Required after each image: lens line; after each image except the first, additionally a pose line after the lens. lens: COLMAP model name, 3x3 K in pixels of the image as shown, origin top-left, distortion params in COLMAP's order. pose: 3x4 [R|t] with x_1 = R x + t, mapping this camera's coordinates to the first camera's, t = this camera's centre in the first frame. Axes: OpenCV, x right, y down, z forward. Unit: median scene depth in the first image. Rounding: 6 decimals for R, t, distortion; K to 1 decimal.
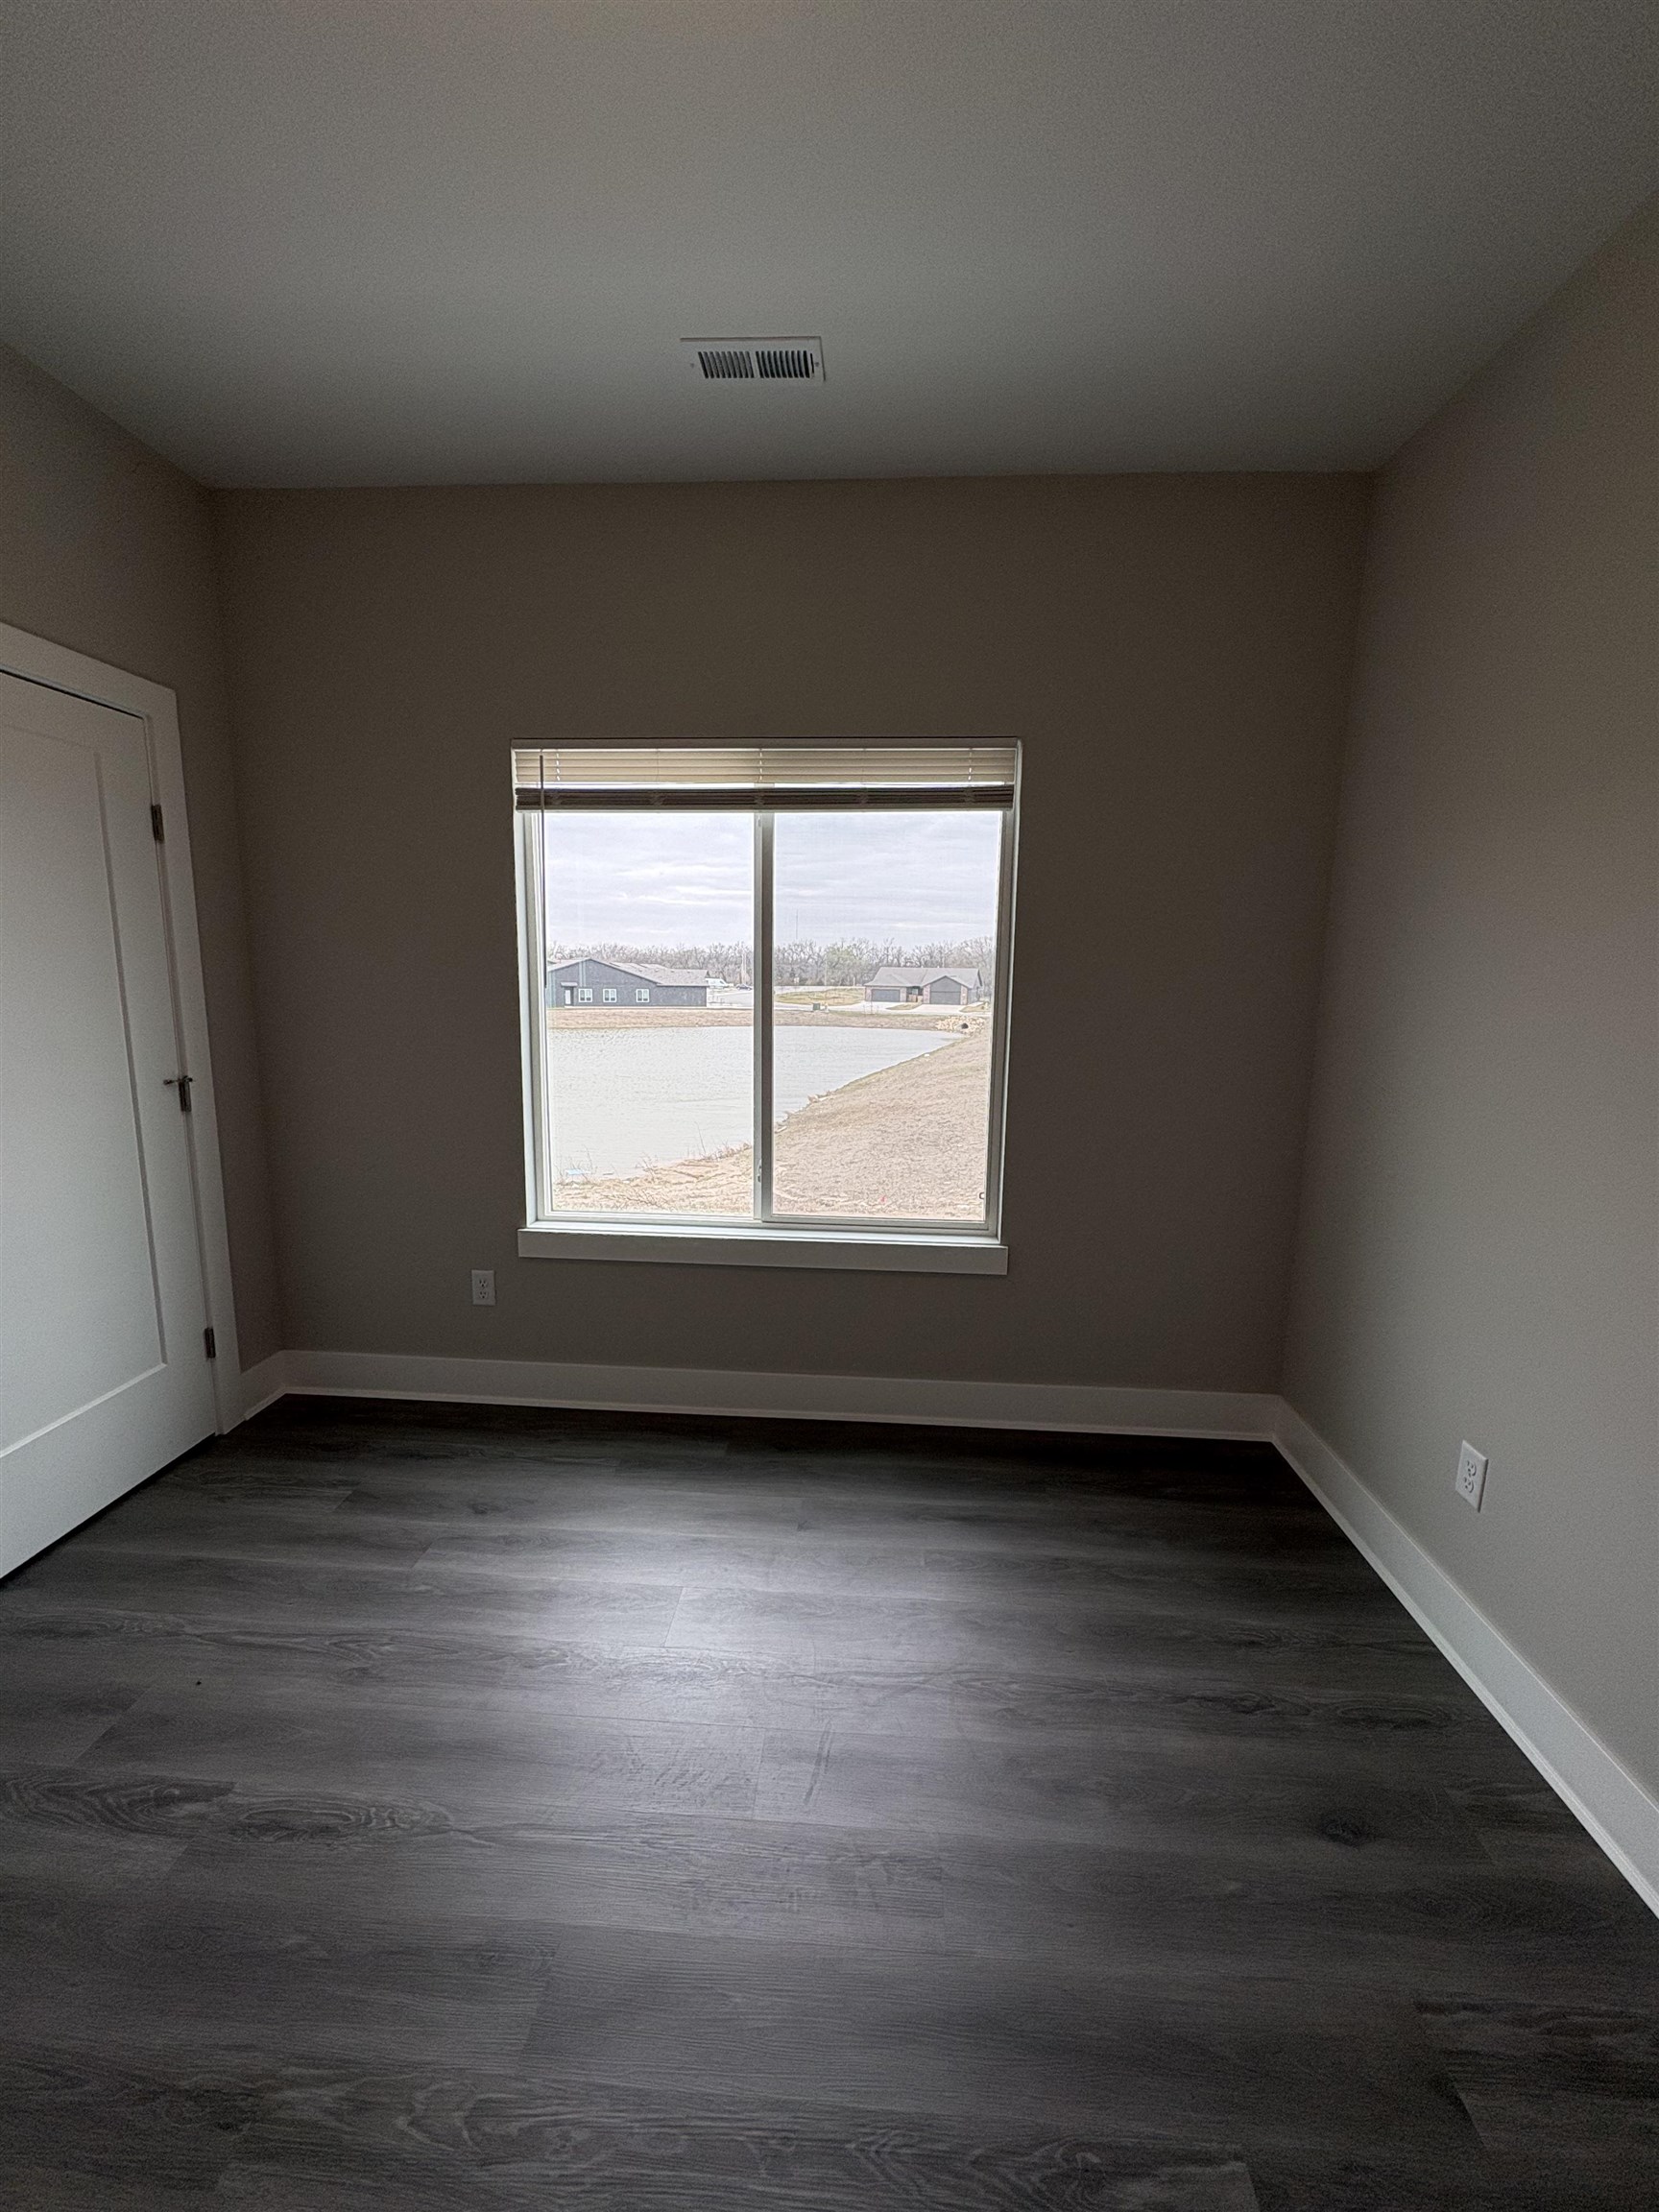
lens RADIAL K [[878.3, 0, 820.4], [0, 878.3, 1106.2], [0, 0, 1]] dist [-0.001400, 0.000810]
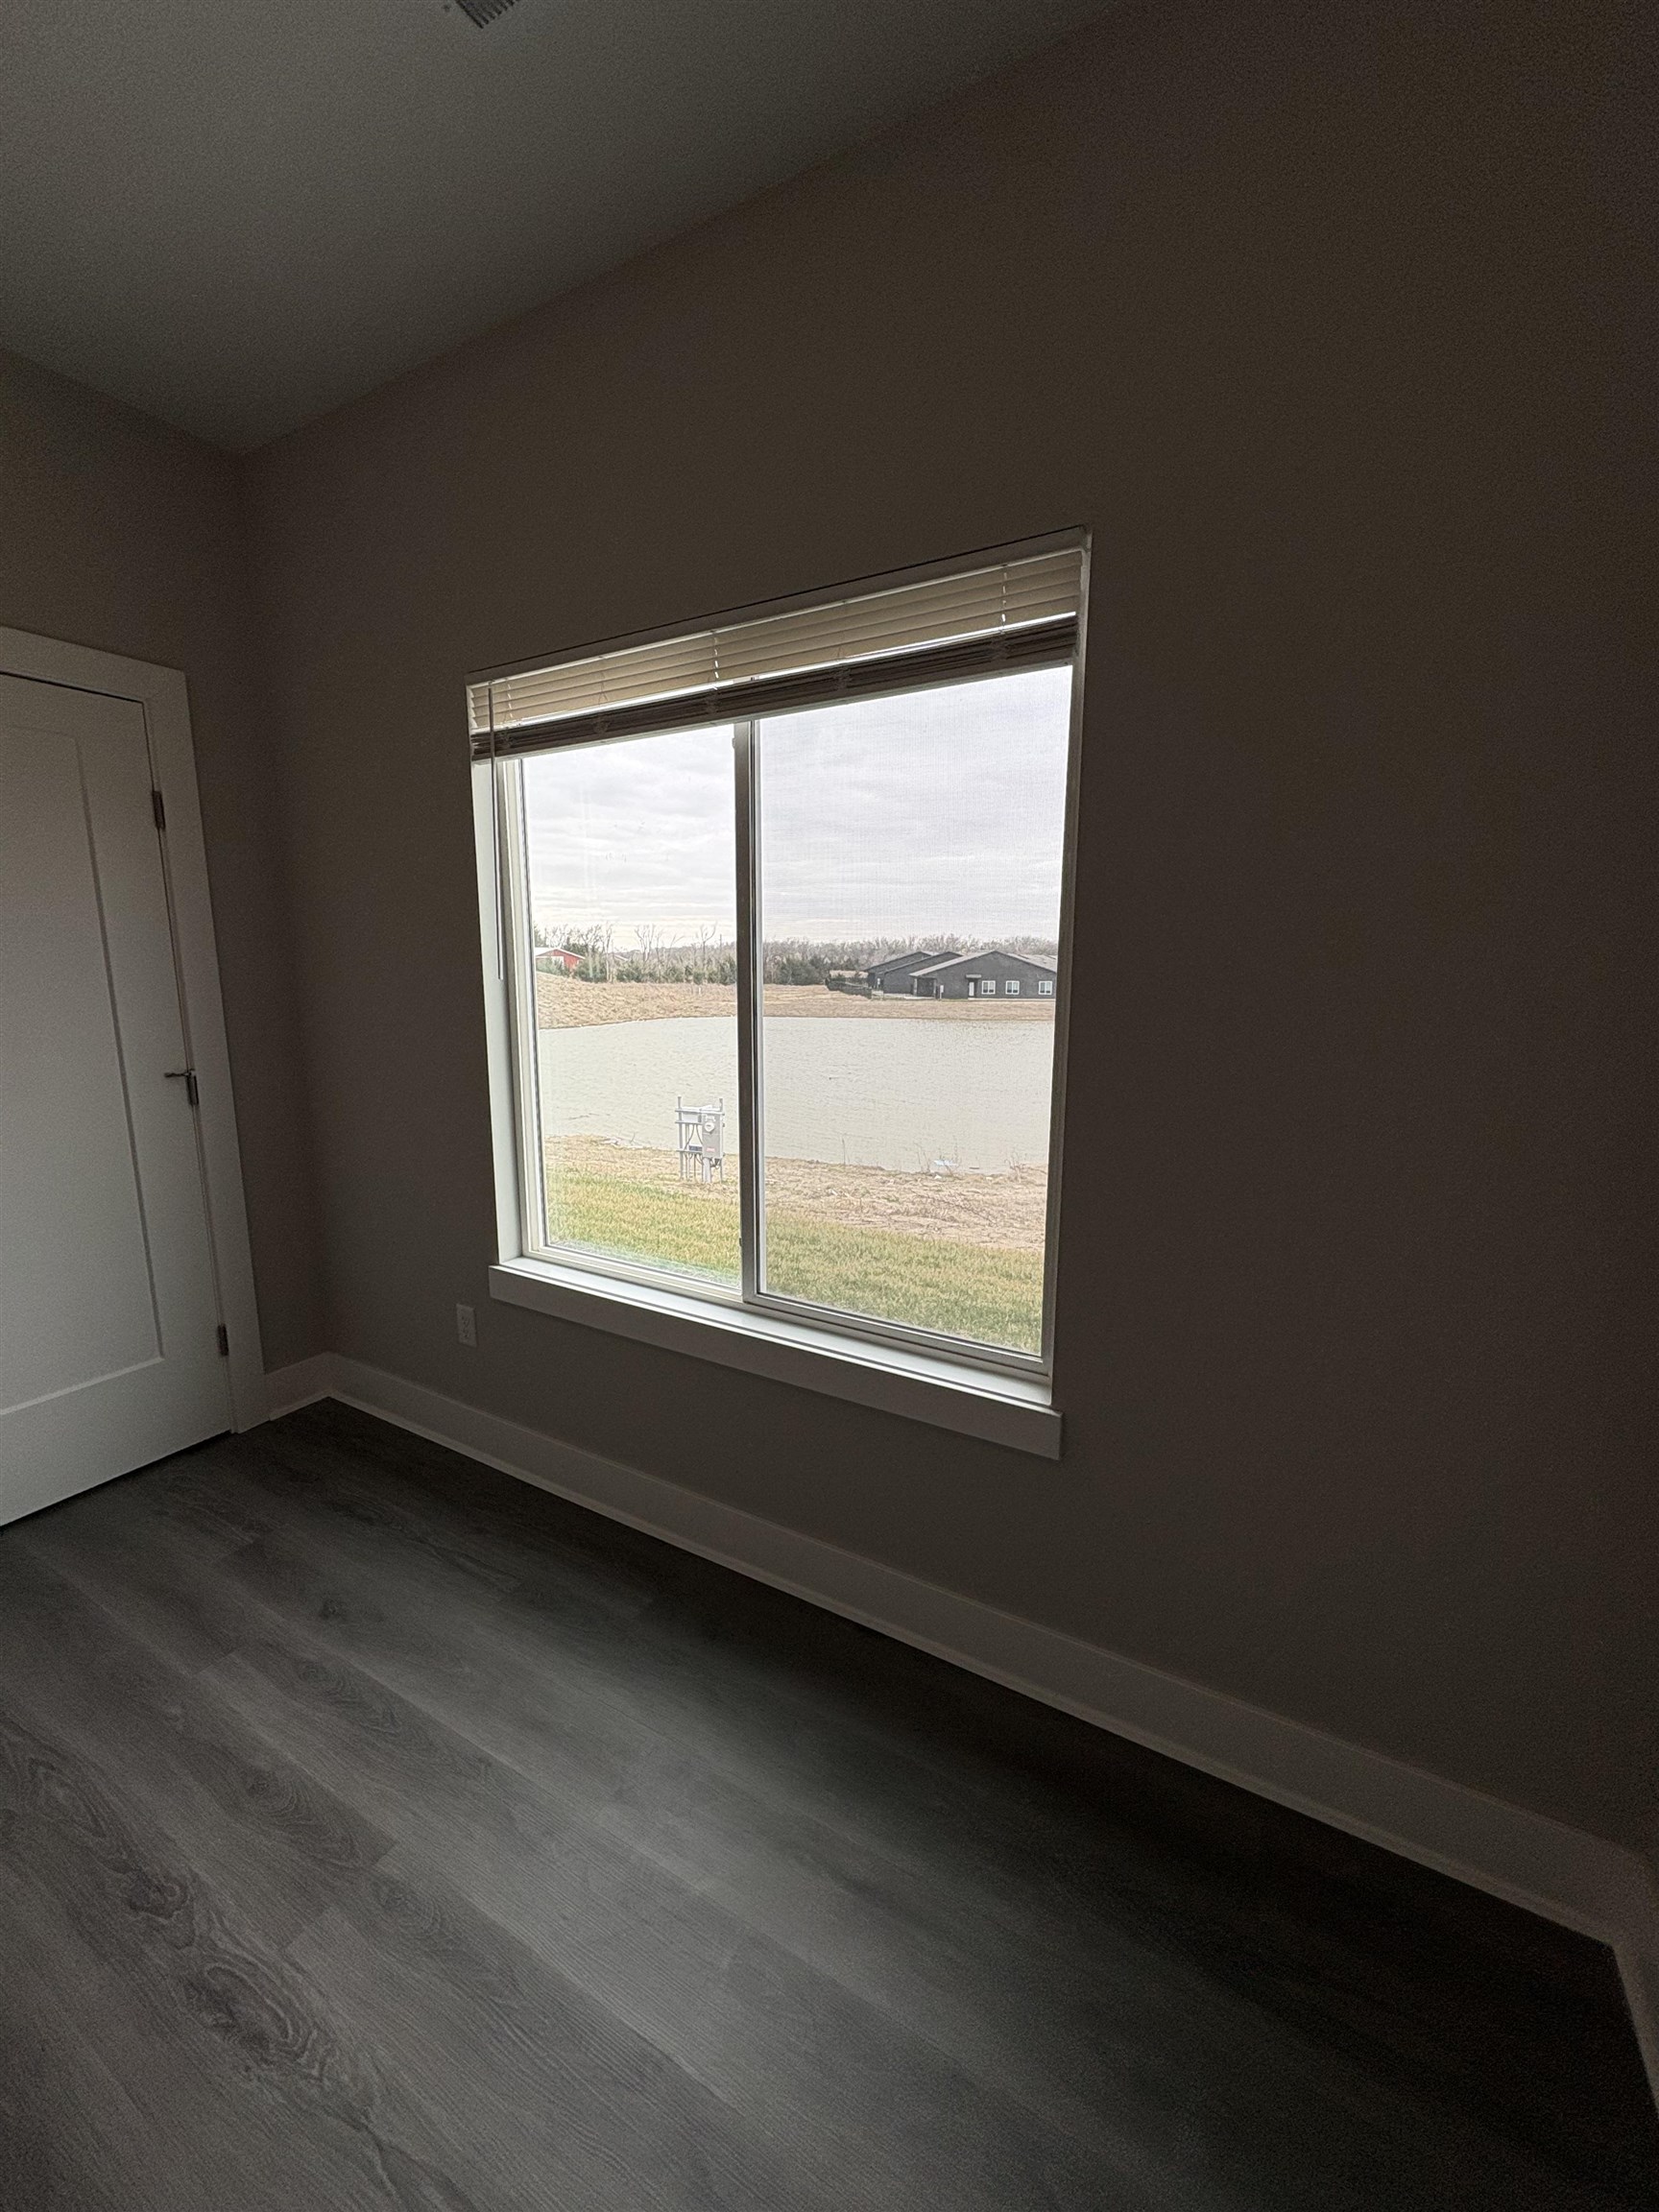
lens RADIAL K [[878.3, 0, 819.4], [0, 878.3, 1103.7], [0, 0, 1]] dist [-0.001400, 0.000810]
pose [[0.898952, 0.059050, -0.434049, 0.316673], [-0.056273, 0.998230, 0.019256, -0.051441], [0.434418, 0.007115, 0.900683, 0.399852]]
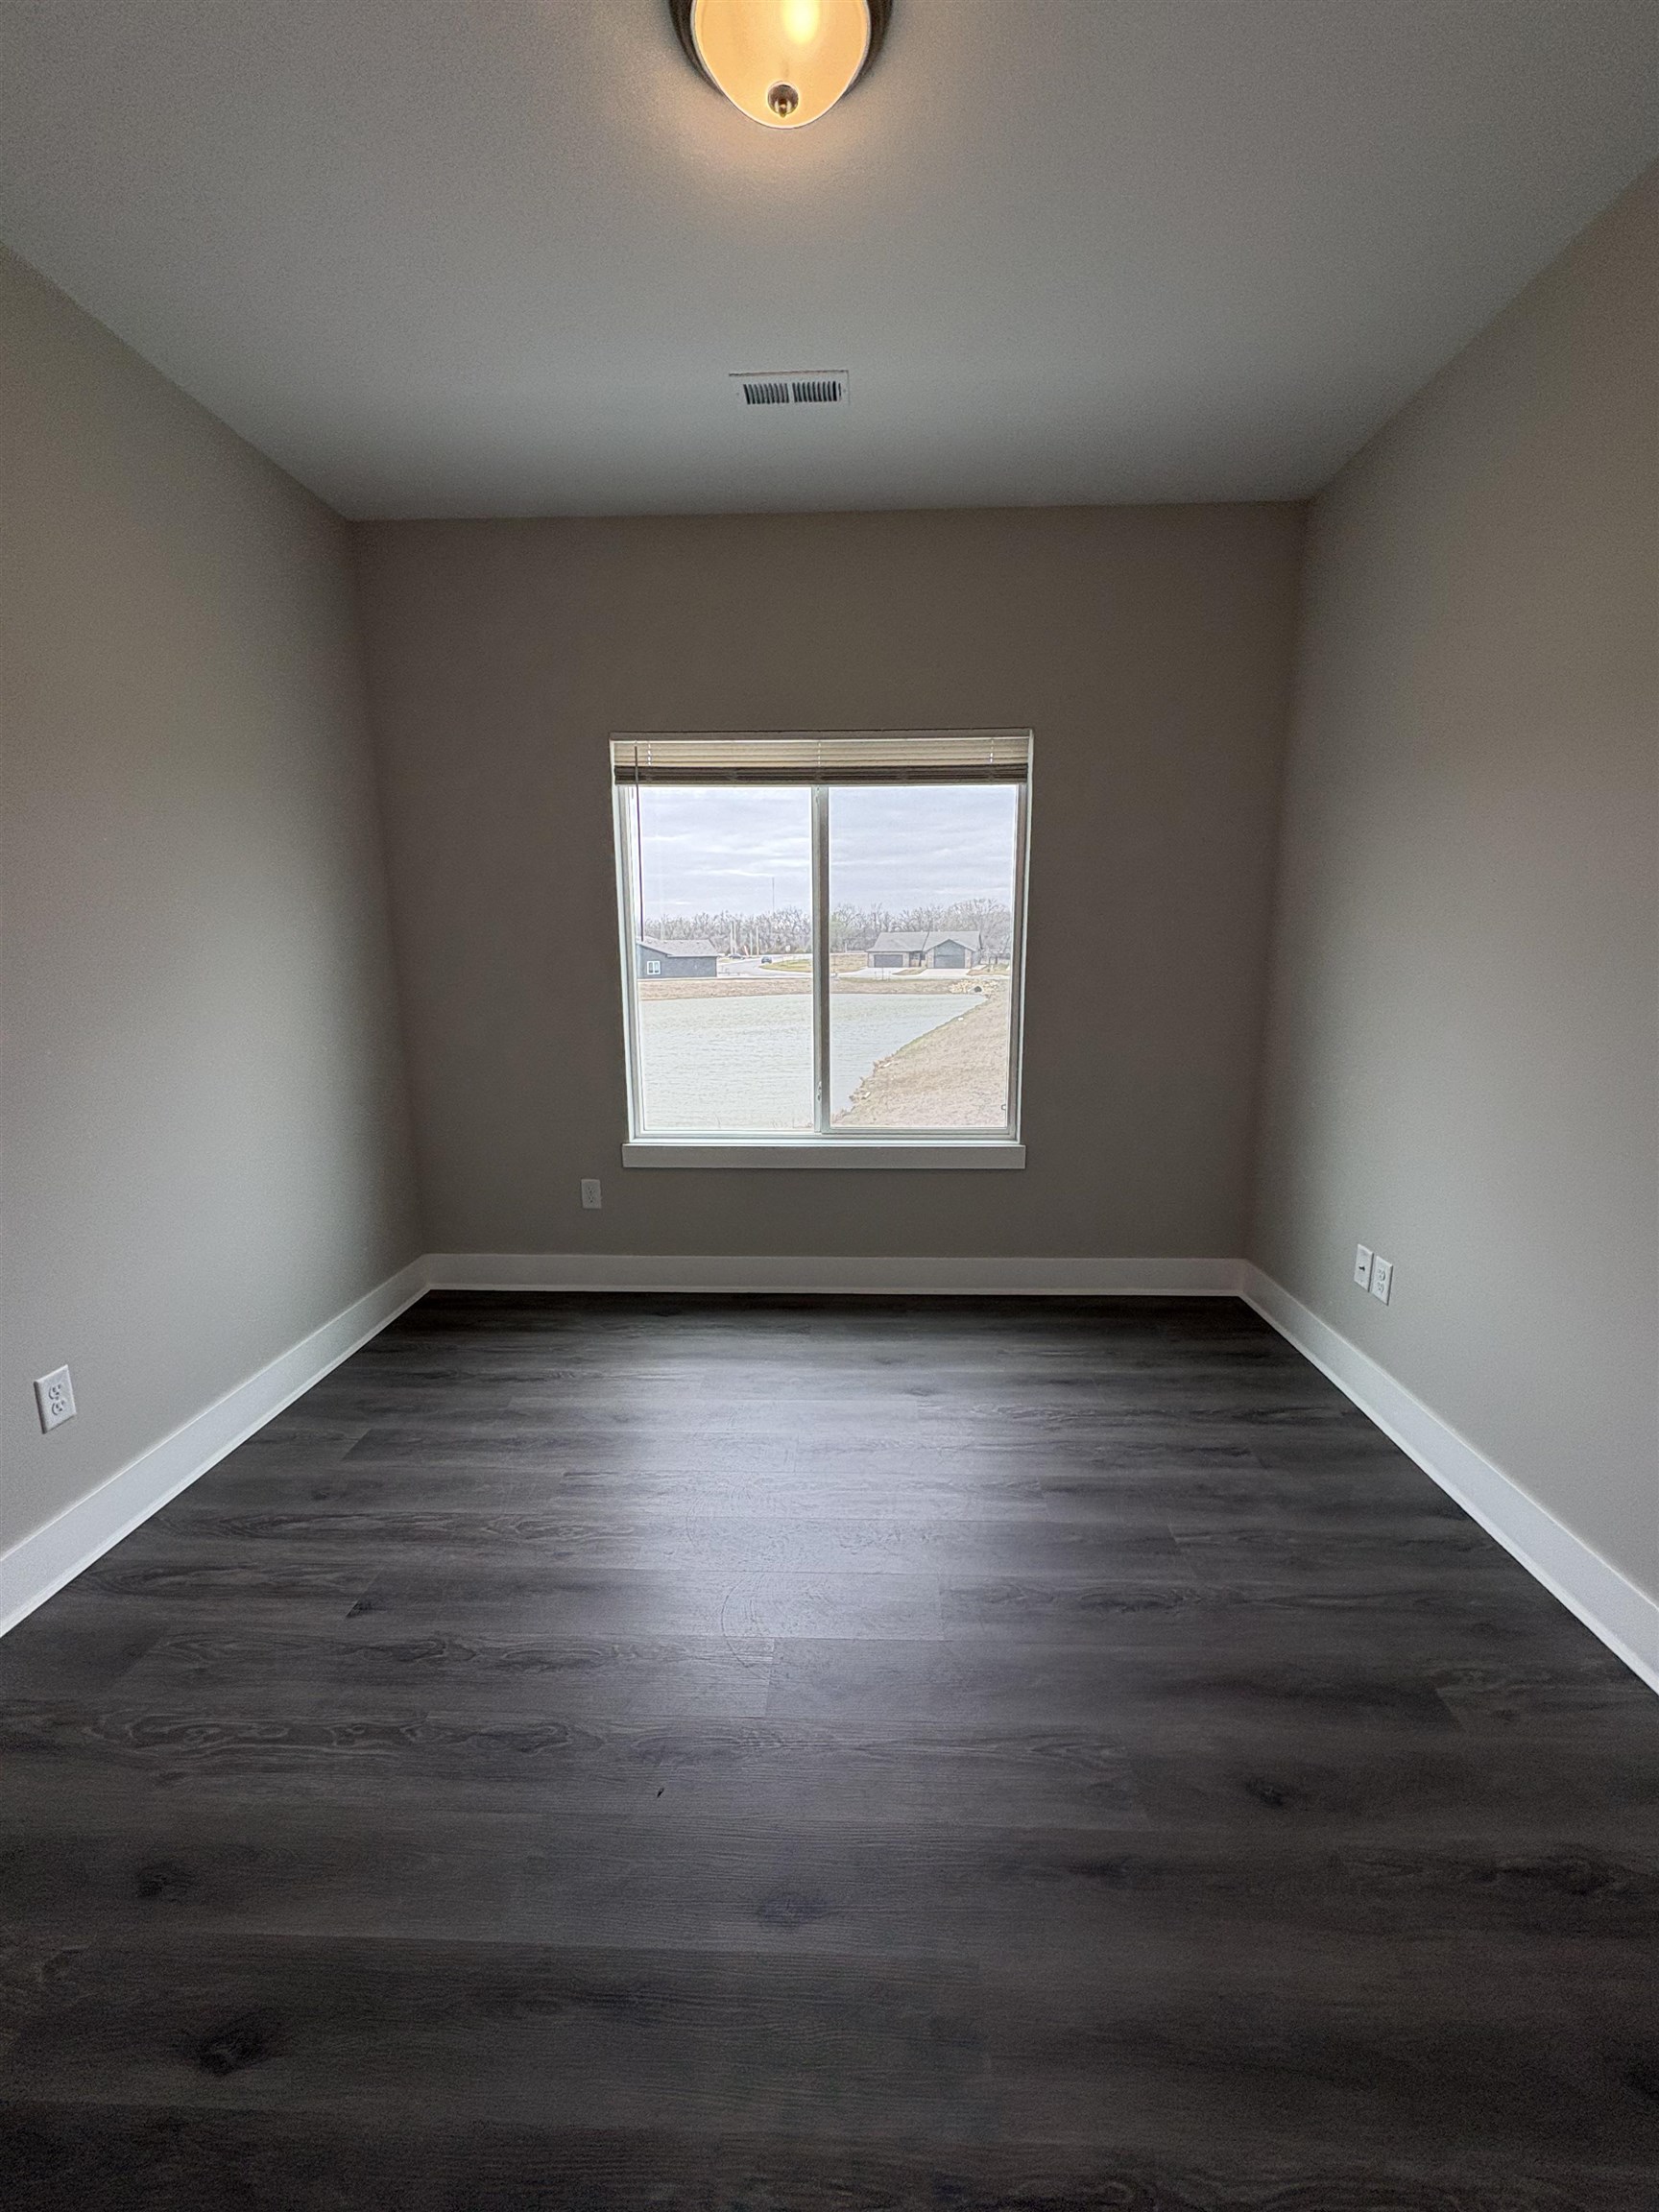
lens RADIAL K [[878.3, 0, 844.5], [0, 878.3, 1103.5], [0, 0, 1]] dist [-0.001400, 0.000810]
pose [[0.999303, -0.028217, 0.024455, -0.072377], [0.027459, 0.999148, 0.030800, 0.059379], [-0.025303, -0.030107, 0.999226, -0.214472]]
